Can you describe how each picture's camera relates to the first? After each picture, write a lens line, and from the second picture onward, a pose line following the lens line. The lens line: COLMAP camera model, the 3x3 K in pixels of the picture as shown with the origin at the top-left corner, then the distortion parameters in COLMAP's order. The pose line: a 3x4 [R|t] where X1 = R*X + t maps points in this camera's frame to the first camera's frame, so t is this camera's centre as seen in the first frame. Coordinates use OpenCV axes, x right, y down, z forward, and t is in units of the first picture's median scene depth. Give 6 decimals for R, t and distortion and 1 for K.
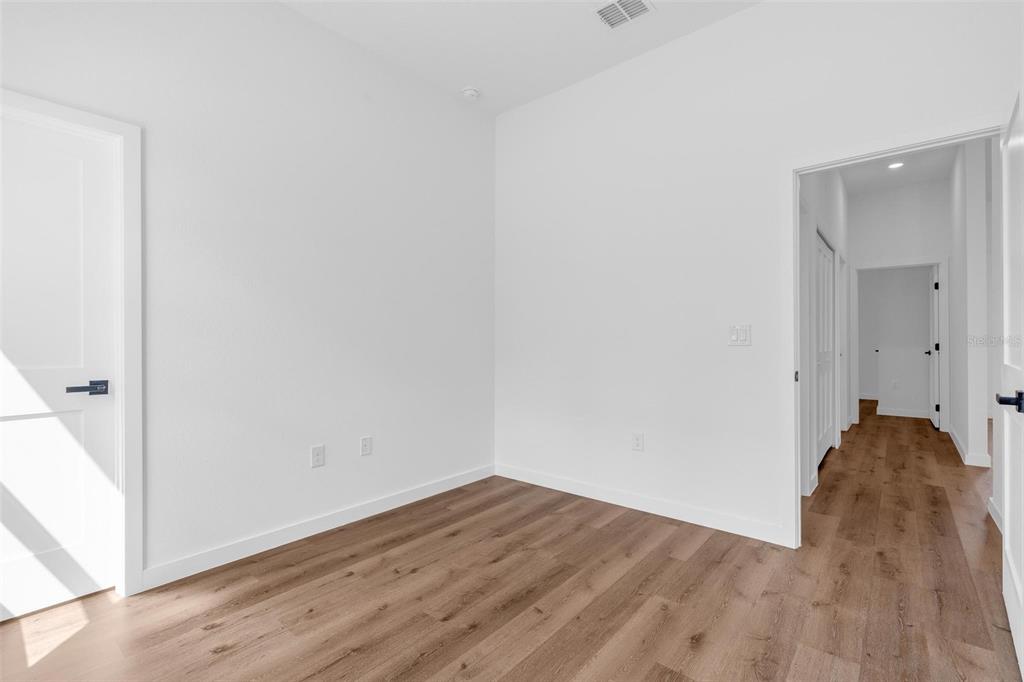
lens RADIAL K [[463.2, 0, 509.9], [0, 463.2, 340.8], [0, 0, 1]] dist [-0.011850, 0.000596]
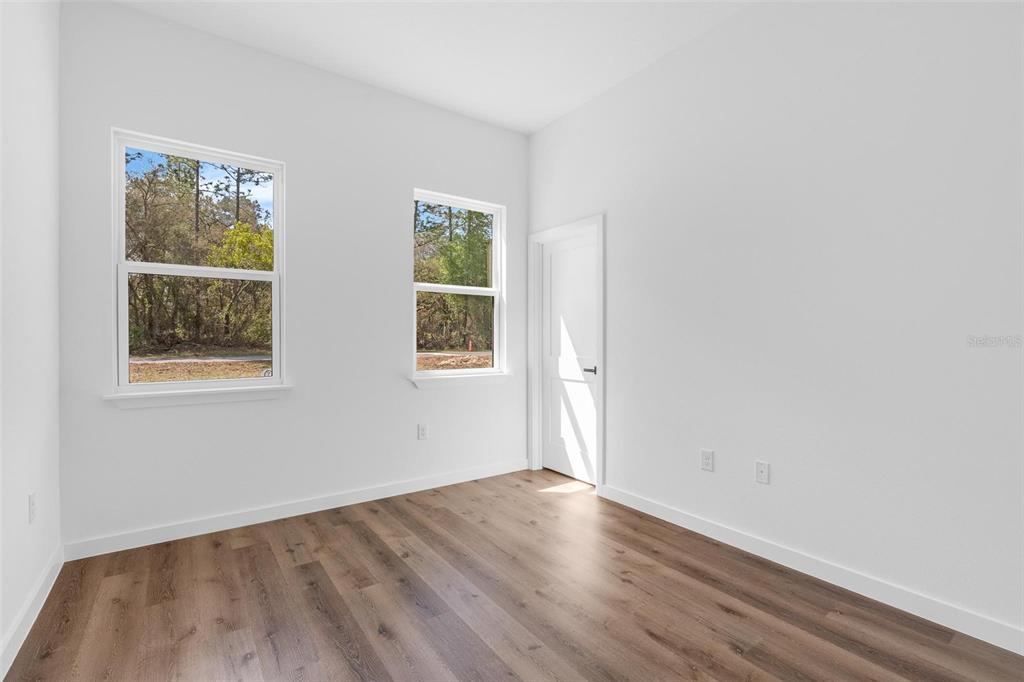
lens RADIAL K [[463.2, 0, 509.9], [0, 463.2, 340.8], [0, 0, 1]] dist [-0.011850, 0.000596]
pose [[-0.249822, 0.010706, -0.968233, 0.750149], [-0.001177, 0.999935, 0.011360, -0.026413], [0.968291, 0.003977, -0.249793, 0.930059]]
